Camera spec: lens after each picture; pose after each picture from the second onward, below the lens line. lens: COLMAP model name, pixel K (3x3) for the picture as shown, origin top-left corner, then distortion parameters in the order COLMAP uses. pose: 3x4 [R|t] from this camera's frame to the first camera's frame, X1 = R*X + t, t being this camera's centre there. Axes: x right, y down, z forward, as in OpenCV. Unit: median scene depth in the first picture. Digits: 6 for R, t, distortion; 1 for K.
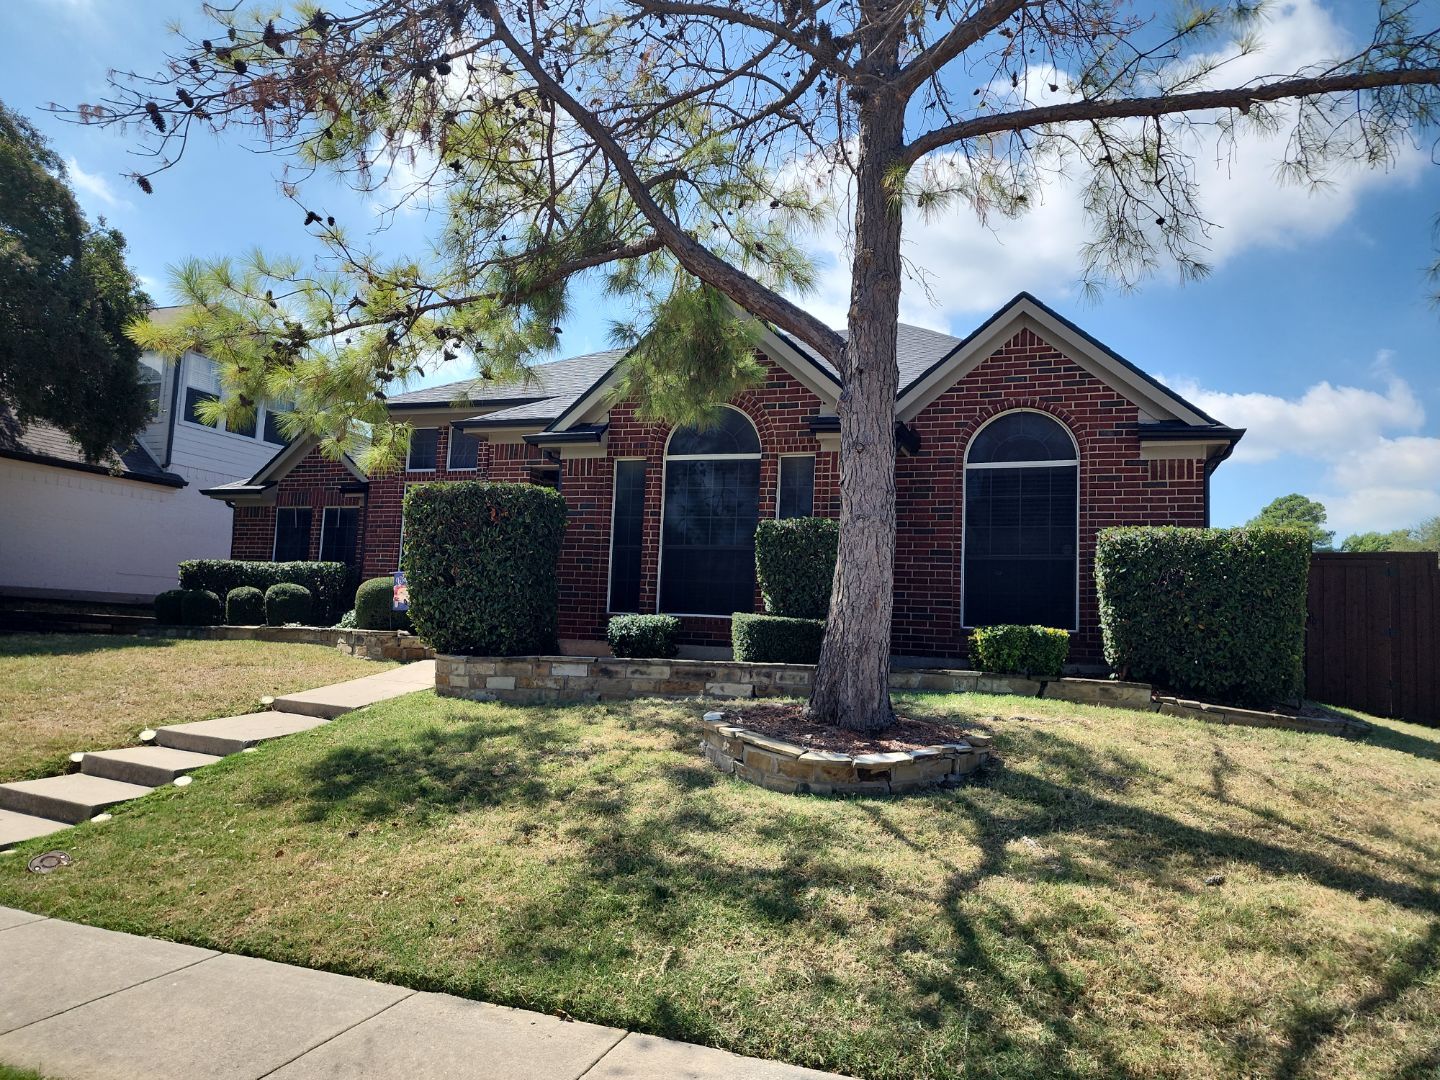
lens RADIAL K [[935.9, 0, 699.8], [0, 935.9, 548.0], [0, 0, 1]] dist [0.092007, -0.095608]
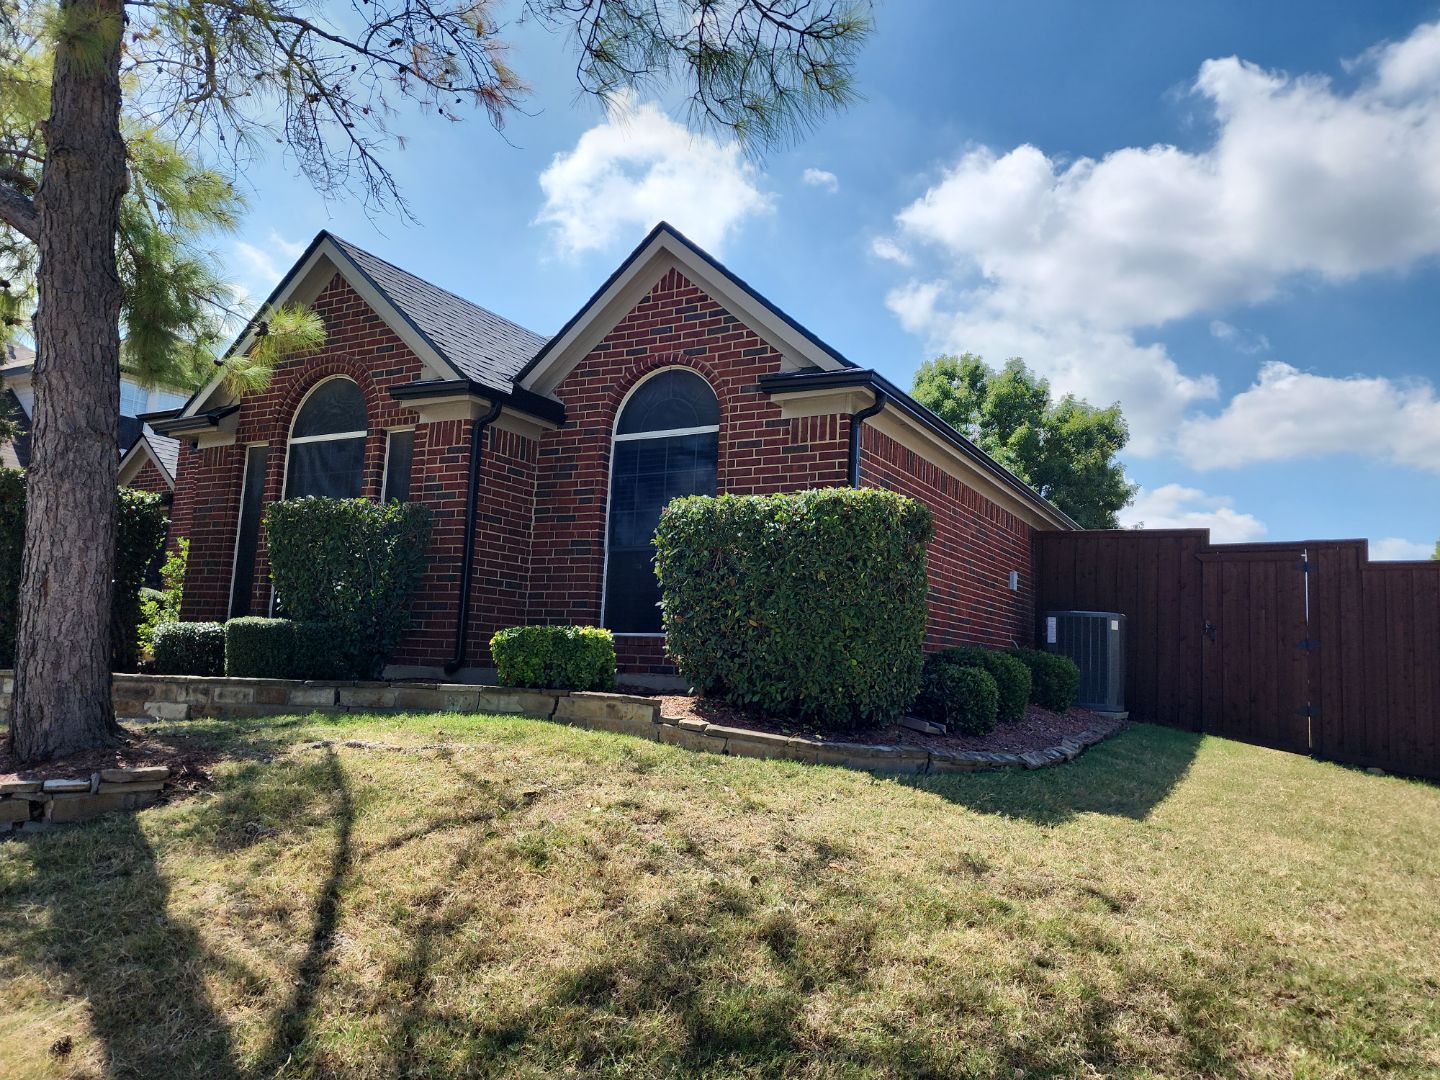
lens RADIAL K [[945.2, 0, 727.8], [0, 945.2, 537.3], [0, 0, 1]] dist [0.096252, -0.083396]
pose [[0.989291, -0.022580, -0.144199, 0.525252], [0.016193, 0.998841, -0.045317, 0.040940], [0.145055, 0.042497, 0.988511, 0.209370]]
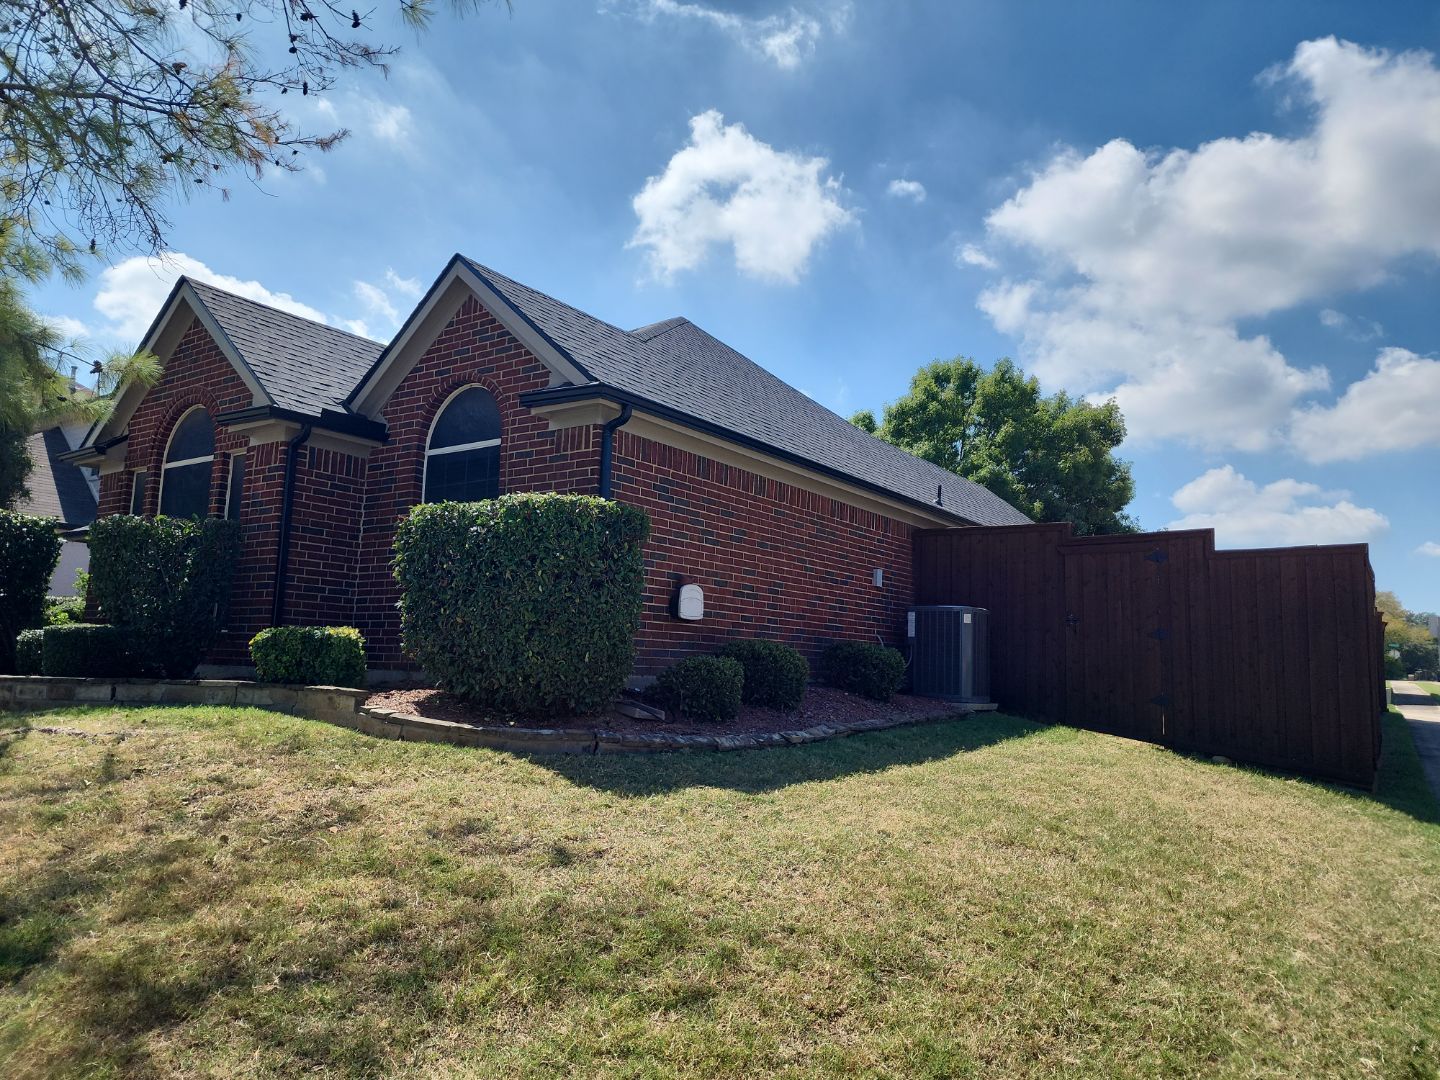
lens RADIAL K [[934.7, 0, 736.4], [0, 934.7, 539.8], [0, 0, 1]] dist [0.038201, -0.004360]
pose [[0.969762, -0.048884, -0.239108, 0.814107], [0.036743, 0.997811, -0.054976, 0.056926], [0.241273, 0.044528, 0.969435, 0.226975]]
